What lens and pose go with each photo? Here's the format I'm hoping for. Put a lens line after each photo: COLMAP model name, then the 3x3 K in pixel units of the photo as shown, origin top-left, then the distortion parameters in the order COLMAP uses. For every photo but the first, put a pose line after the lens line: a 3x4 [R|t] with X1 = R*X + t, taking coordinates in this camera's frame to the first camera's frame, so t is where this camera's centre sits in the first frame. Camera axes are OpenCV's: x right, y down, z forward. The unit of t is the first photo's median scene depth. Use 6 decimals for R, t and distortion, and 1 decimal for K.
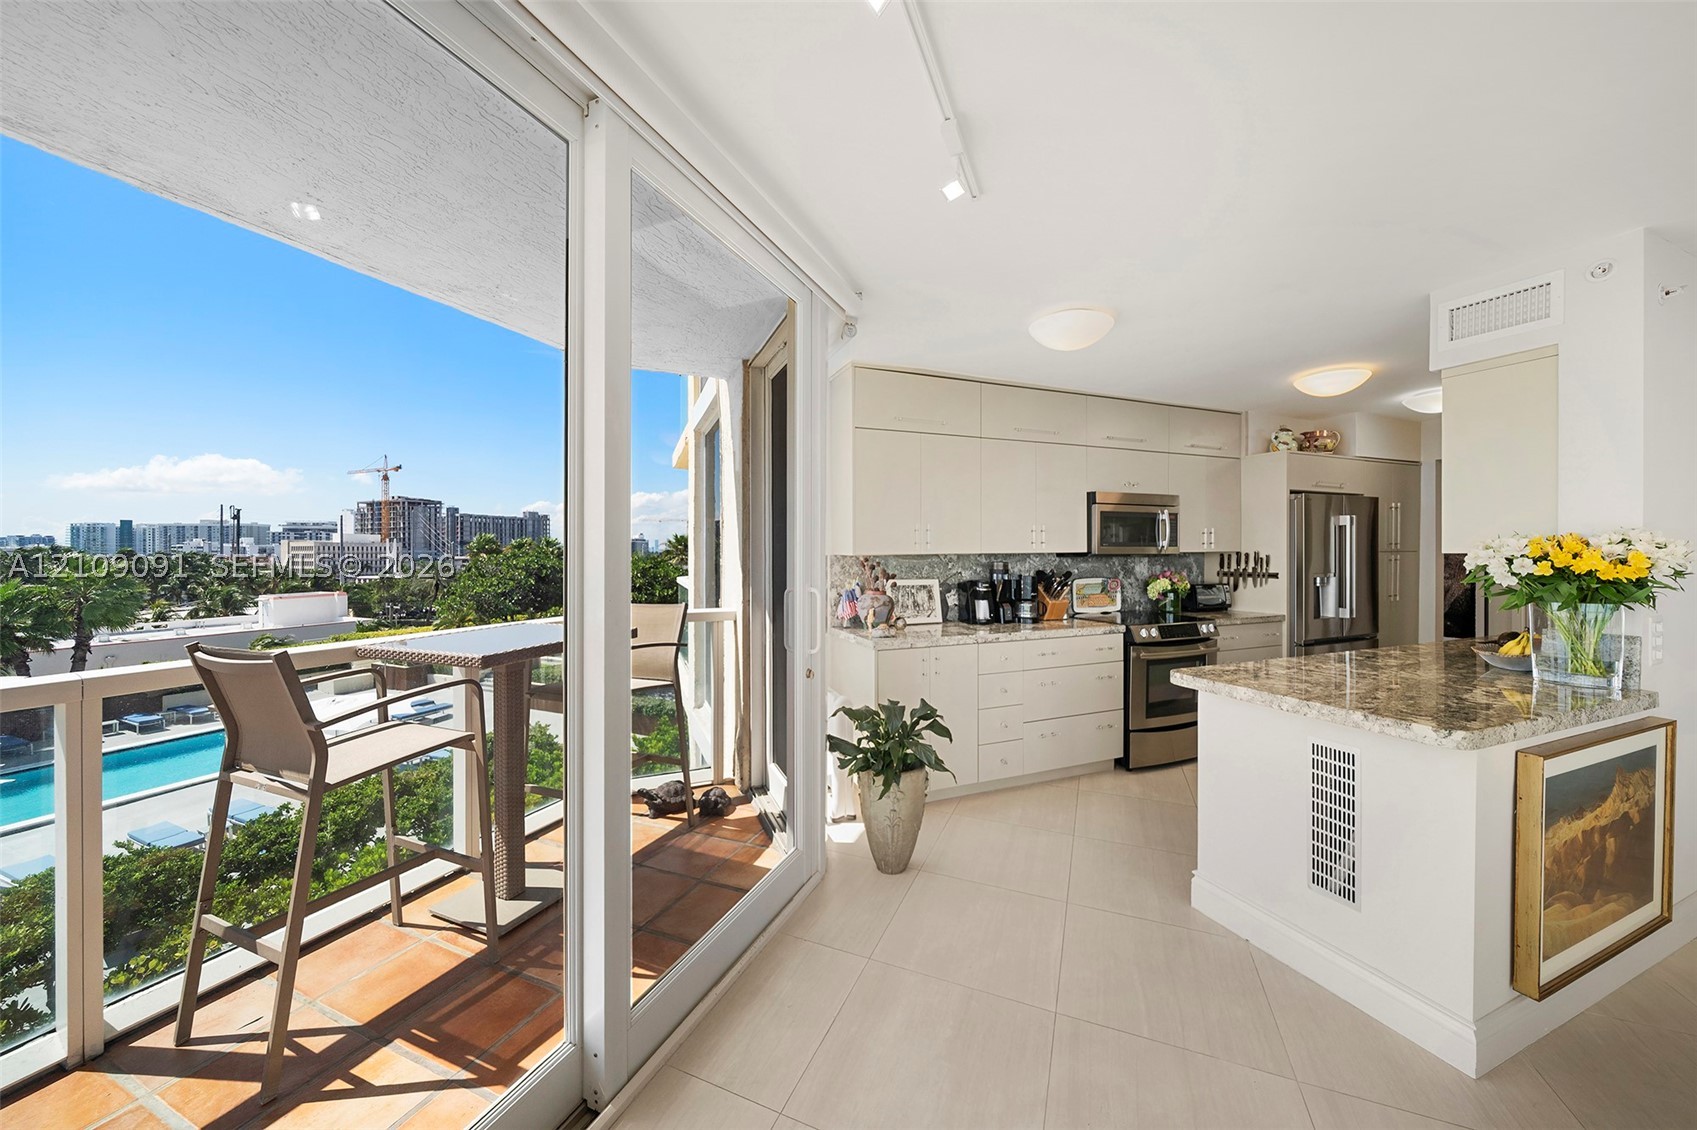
lens RADIAL K [[595.4, 0, 854.7], [0, 595.4, 556.3], [0, 0, 1]] dist [-0.000016, -0.000207]
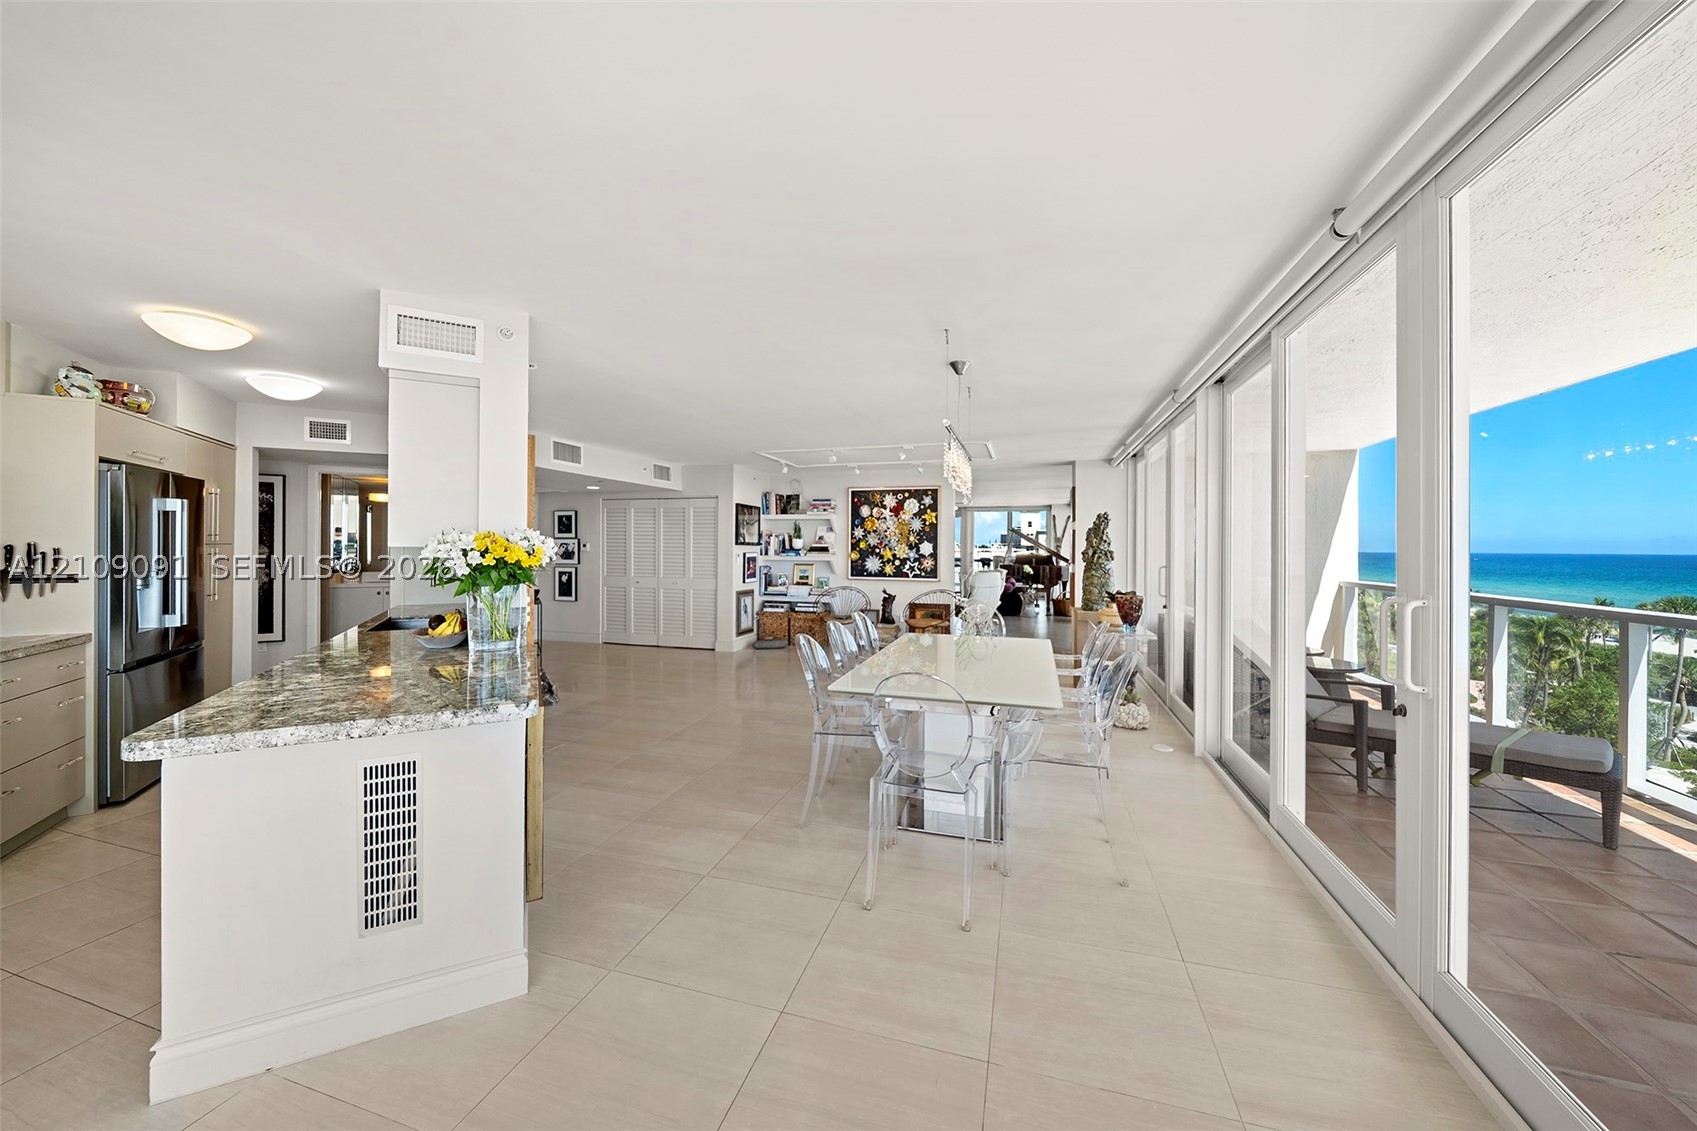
lens RADIAL K [[612.1, 0, 849.5], [0, 612.1, 548.2], [0, 0, 1]] dist [0.000320, -0.000067]
pose [[-0.096767, -0.001005, 0.995307, -0.151944], [0.001680, 0.999998, 0.001173, -0.002881], [-0.995306, 0.001785, -0.096765, 0.323414]]
